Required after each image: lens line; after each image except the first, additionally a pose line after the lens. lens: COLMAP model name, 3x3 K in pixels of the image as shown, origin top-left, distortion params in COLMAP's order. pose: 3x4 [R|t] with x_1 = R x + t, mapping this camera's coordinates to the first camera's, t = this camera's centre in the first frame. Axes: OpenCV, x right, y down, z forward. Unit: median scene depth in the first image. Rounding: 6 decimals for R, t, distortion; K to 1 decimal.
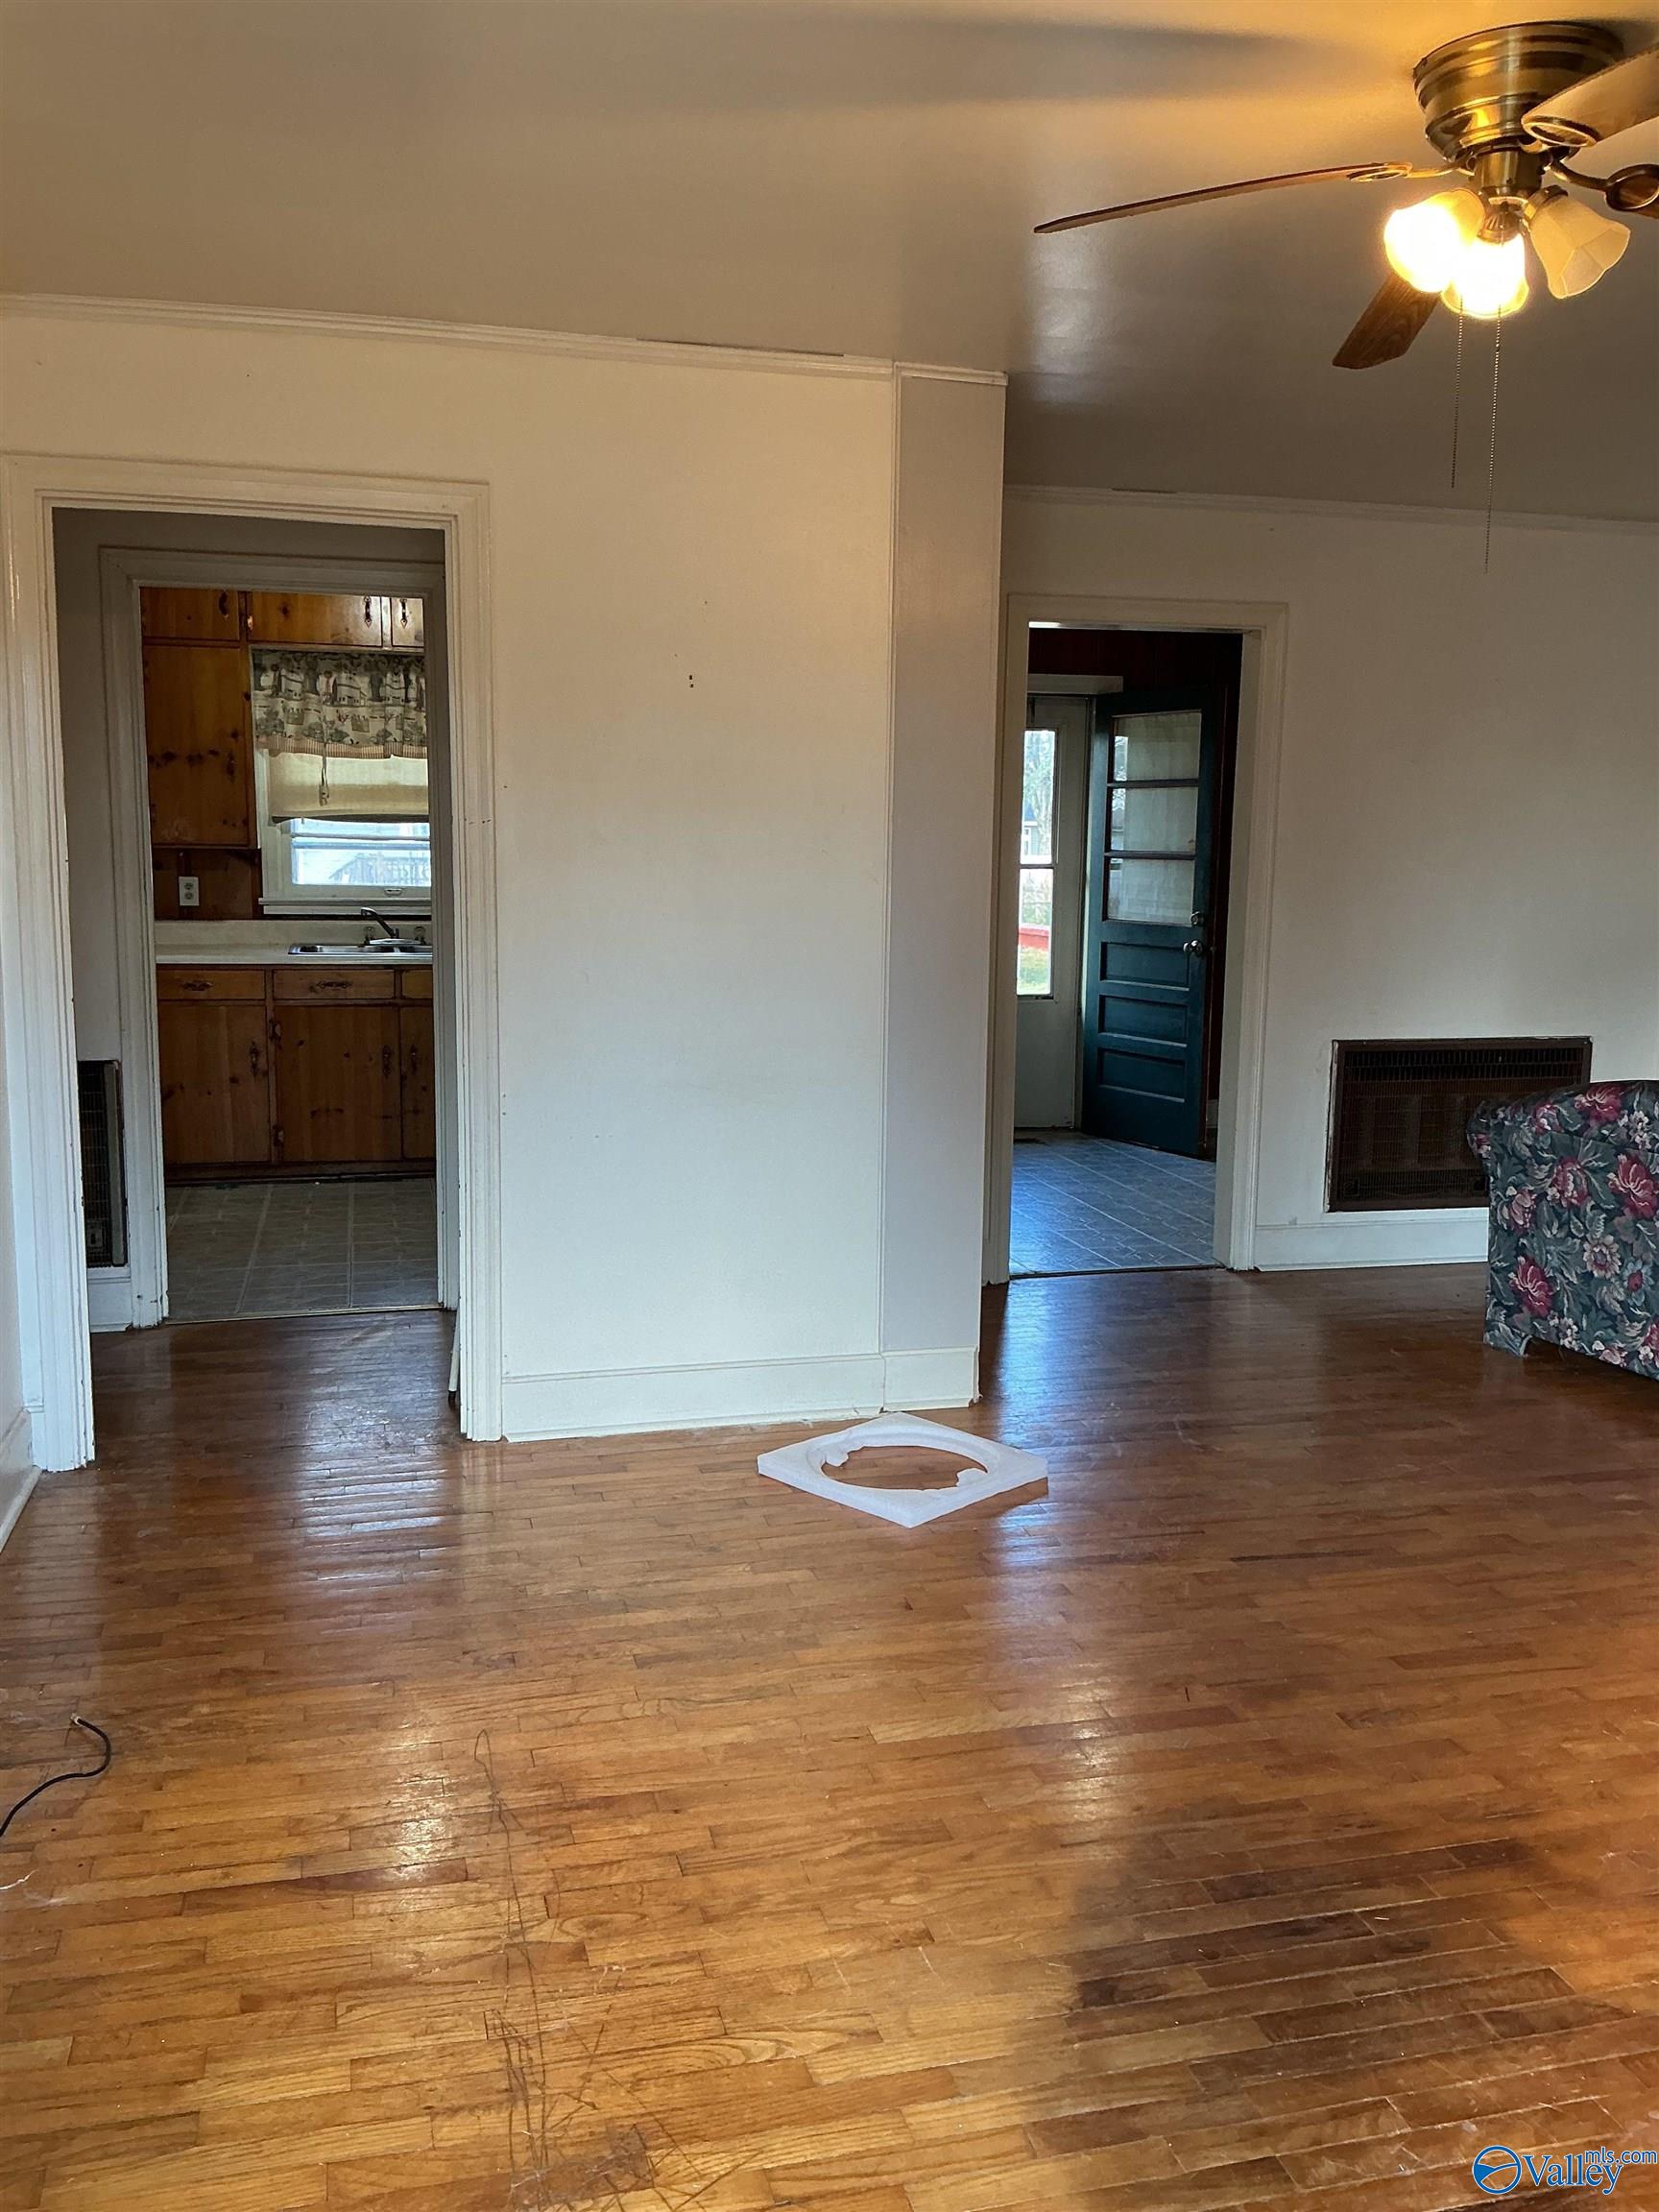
lens RADIAL K [[1837.9, 0, 829.5], [0, 1837.9, 1106.0], [0, 0, 1]] dist [0.149114, -0.316985]
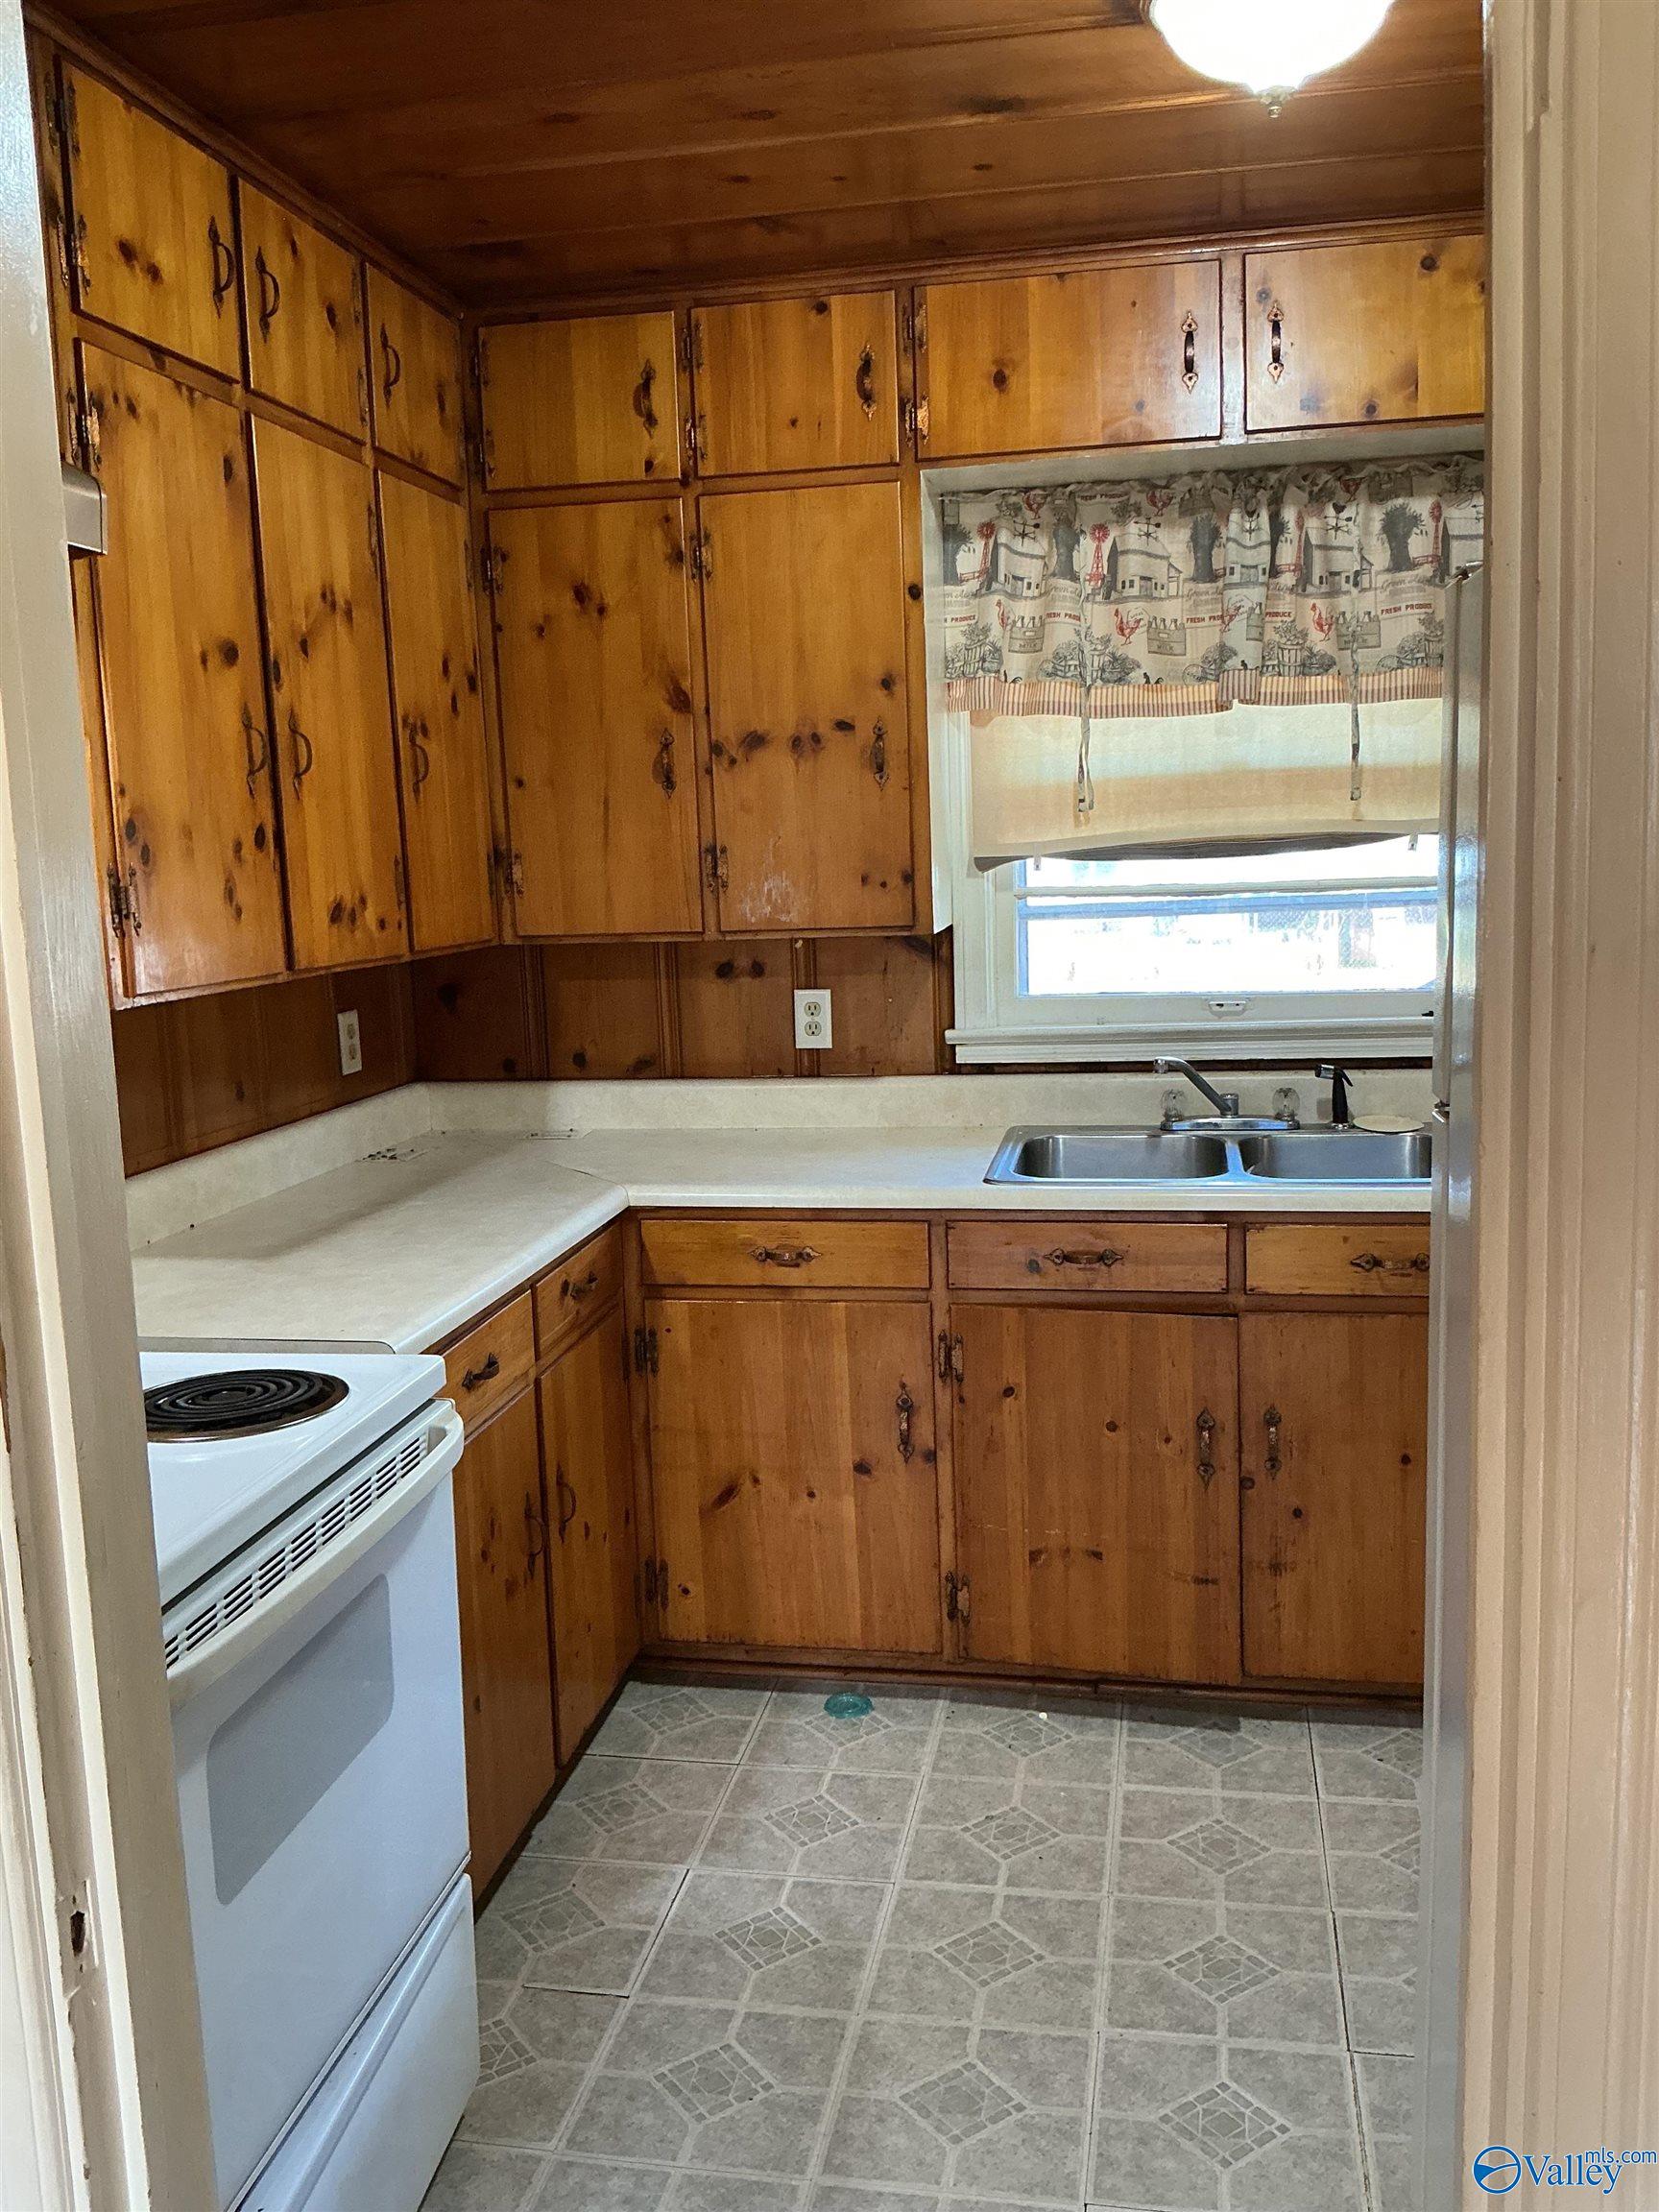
lens RADIAL K [[1837.9, 0, 829.5], [0, 1837.9, 1106.0], [0, 0, 1]] dist [0.149114, -0.316985]
pose [[0.904362, 0.017321, -0.426414, -0.135298], [-0.015285, 0.999850, 0.008198, -0.097057], [0.426492, -0.000896, 0.904491, 0.570106]]
